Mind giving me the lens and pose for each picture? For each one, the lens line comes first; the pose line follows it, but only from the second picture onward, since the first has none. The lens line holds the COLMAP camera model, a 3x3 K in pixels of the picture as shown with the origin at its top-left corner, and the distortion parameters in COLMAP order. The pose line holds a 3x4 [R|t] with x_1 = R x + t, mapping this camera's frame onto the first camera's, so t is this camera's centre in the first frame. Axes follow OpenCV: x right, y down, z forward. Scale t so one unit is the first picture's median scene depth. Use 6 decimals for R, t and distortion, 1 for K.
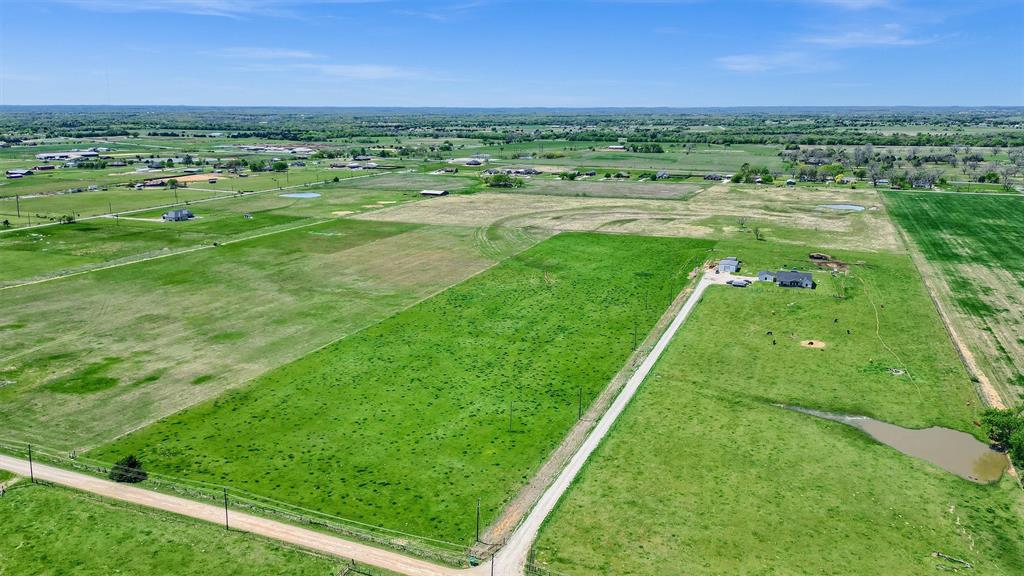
lens RADIAL K [[724.9, 0, 527.7], [0, 724.9, 288.7], [0, 0, 1]] dist [0.074179, -0.066465]
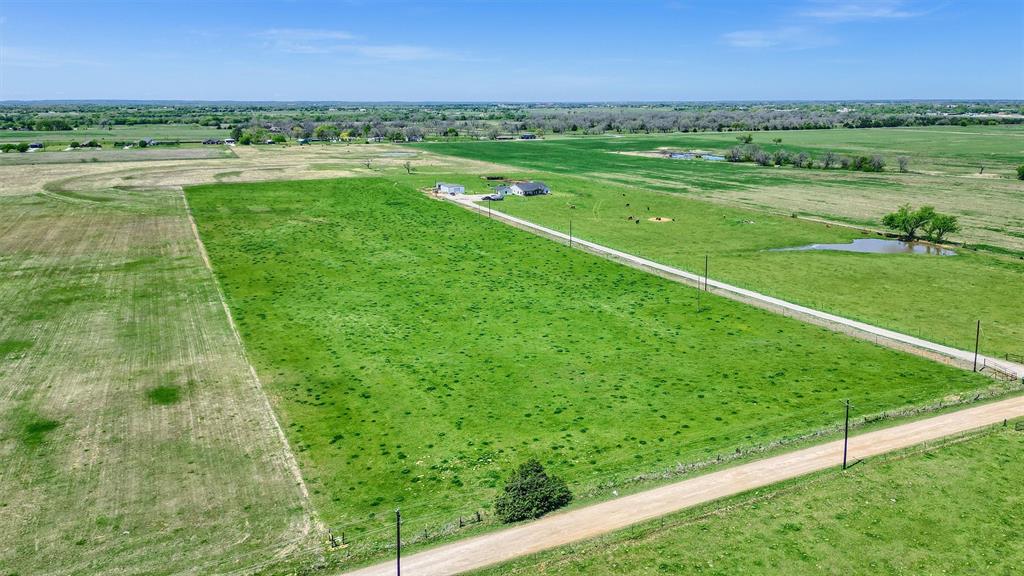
lens RADIAL K [[733.2, 0, 512.0], [0, 733.2, 288.0], [0, 0, 1]] dist [0.074791, -0.072074]
pose [[0.676038, -0.183173, 0.713737, -0.541953], [0.182520, 0.980052, 0.078641, 0.049891], [-0.713904, 0.077107, 0.695985, 0.421198]]
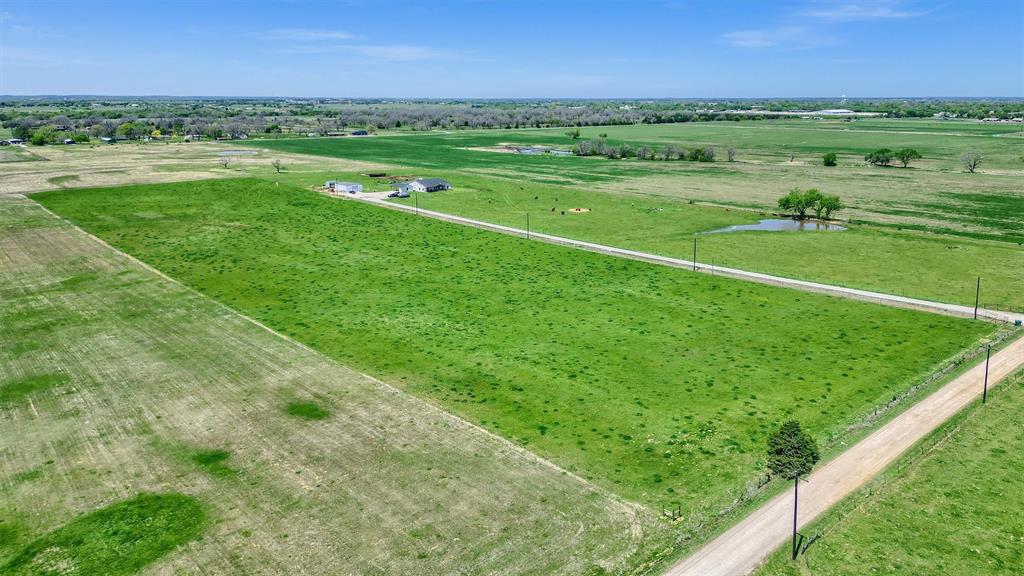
lens RADIAL K [[733.2, 0, 512.0], [0, 733.2, 288.0], [0, 0, 1]] dist [0.074791, -0.072074]
pose [[0.446550, -0.224984, 0.866011, -0.663764], [0.219335, 0.965865, 0.137828, 0.012944], [-0.867459, 0.128399, 0.480654, 0.569645]]
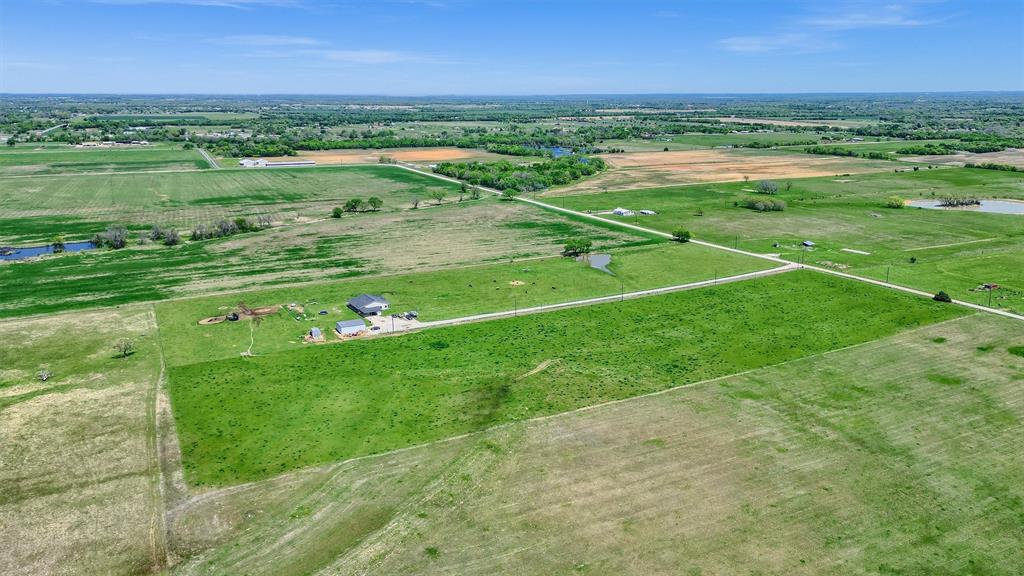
lens RADIAL K [[724.0, 0, 512.0], [0, 724.0, 288.0], [0, 0, 1]] dist [0.074893, -0.074861]
pose [[-0.763831, -0.170354, 0.622529, -0.585227], [0.156700, 0.886730, 0.434920, -0.604281], [-0.626105, 0.429755, -0.650617, 2.053365]]
